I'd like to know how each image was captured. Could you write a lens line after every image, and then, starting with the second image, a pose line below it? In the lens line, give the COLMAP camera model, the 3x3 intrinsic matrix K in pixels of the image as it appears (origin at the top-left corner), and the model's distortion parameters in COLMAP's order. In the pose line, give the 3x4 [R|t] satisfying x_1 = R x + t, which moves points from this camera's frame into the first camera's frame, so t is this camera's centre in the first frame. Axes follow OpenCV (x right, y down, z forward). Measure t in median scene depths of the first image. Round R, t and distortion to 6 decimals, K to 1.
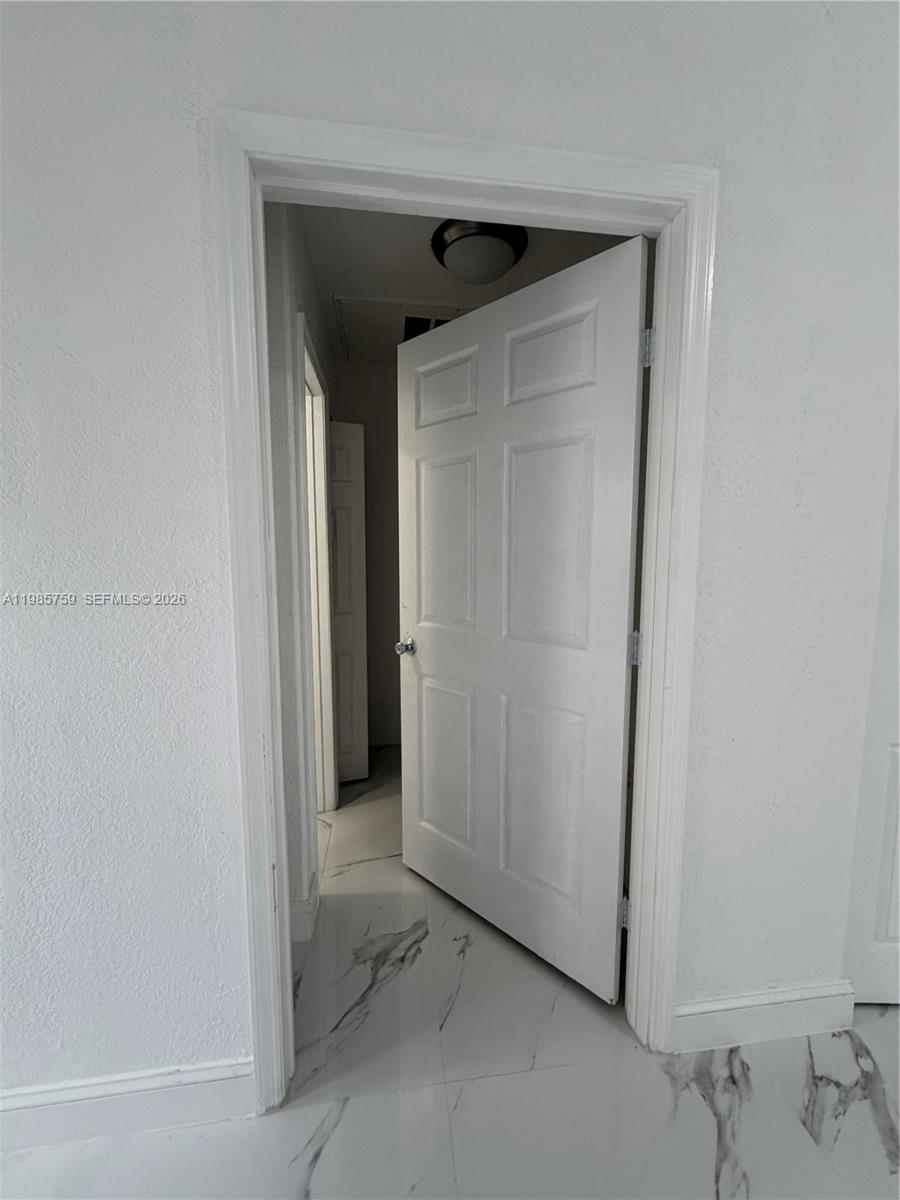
lens RADIAL K [[476.5, 0, 455.2], [0, 476.5, 598.0], [0, 0, 1]] dist [-0.000866, -0.000406]
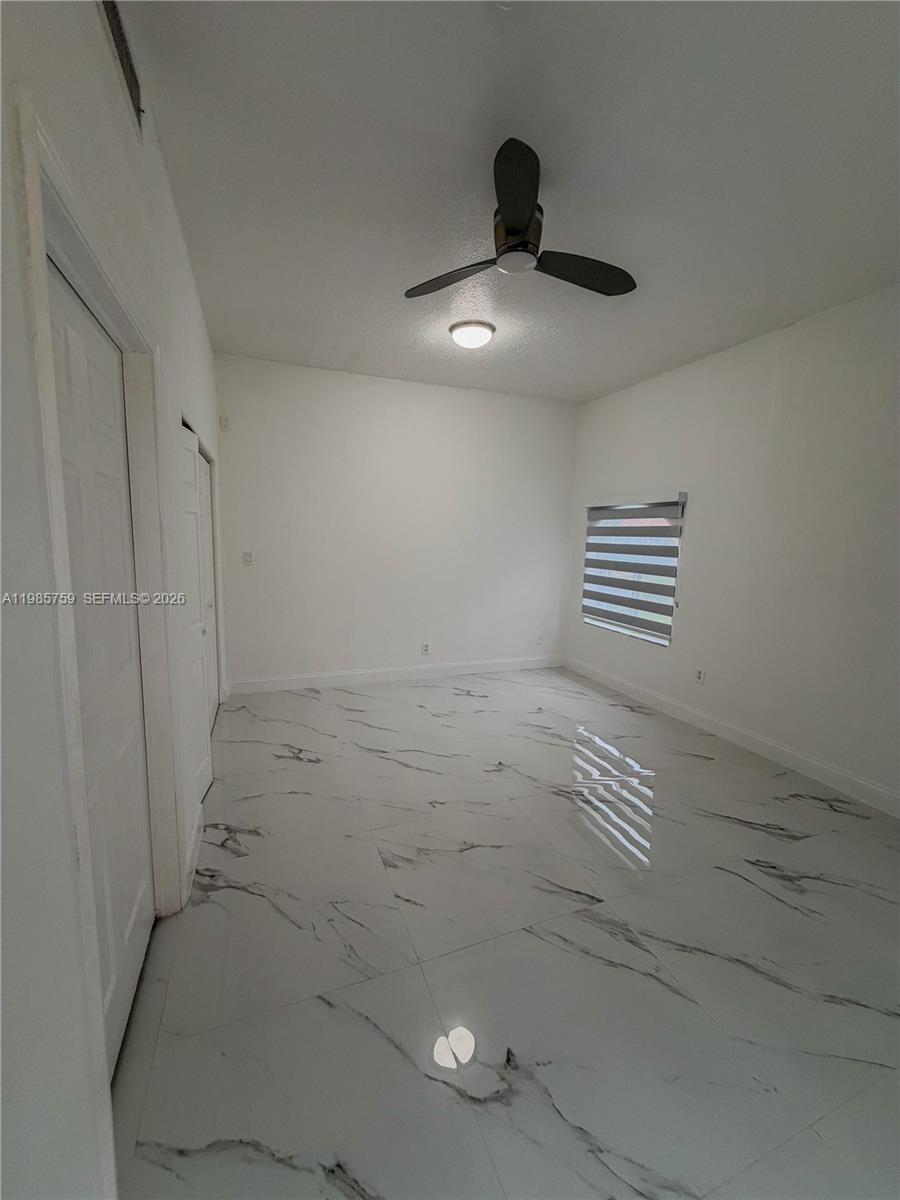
lens RADIAL K [[476.5, 0, 450.4], [0, 476.5, 599.9], [0, 0, 1]] dist [-0.000866, -0.000406]
pose [[-0.241225, -0.138551, 0.960528, -1.161349], [0.065652, 0.985159, 0.158592, -0.203386], [-0.968246, 0.101317, -0.228548, 0.449201]]
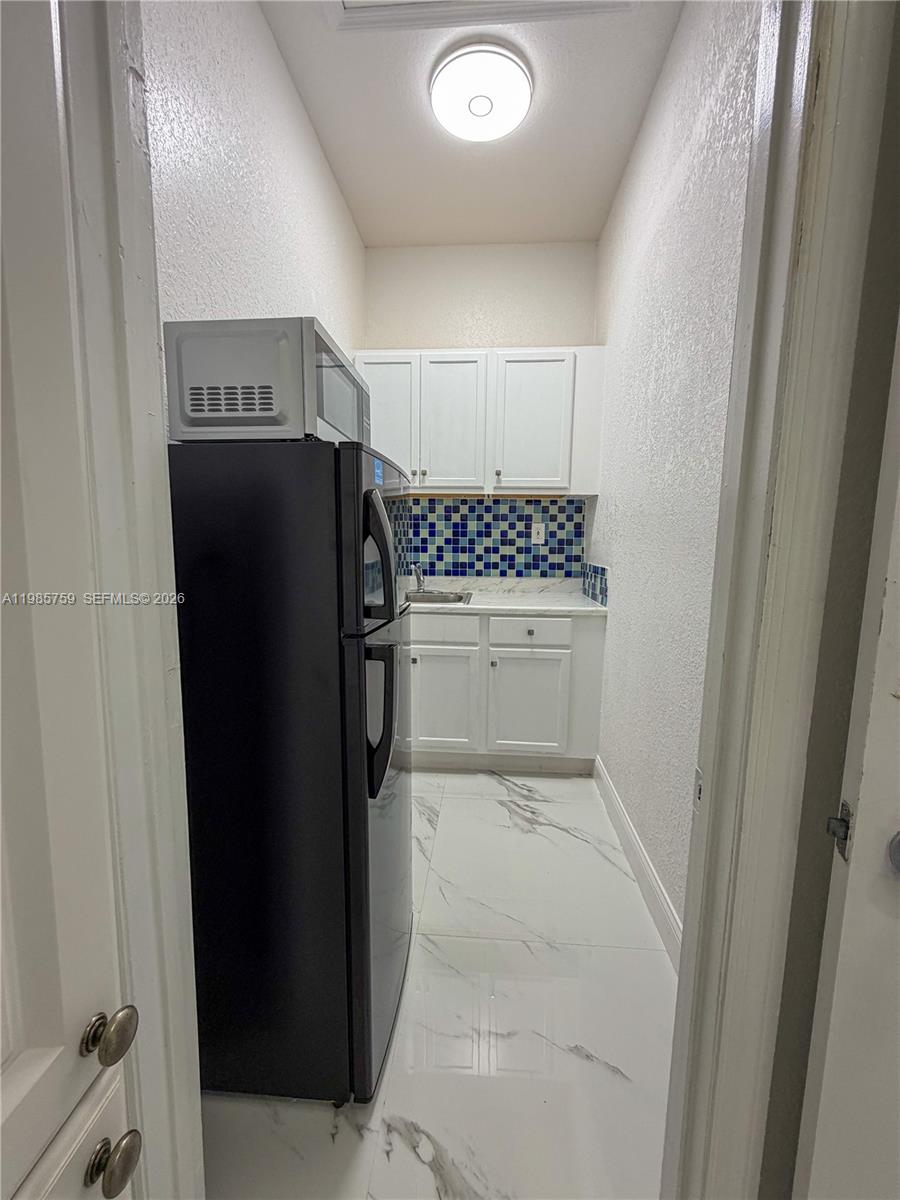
lens RADIAL K [[476.5, 0, 450.6], [0, 476.5, 597.7], [0, 0, 1]] dist [-0.000866, -0.000406]
pose [[0.207753, -0.118438, 0.970985, -1.636151], [0.082592, 0.991222, 0.103235, 0.135328], [-0.974688, 0.058748, 0.215711, -1.244078]]
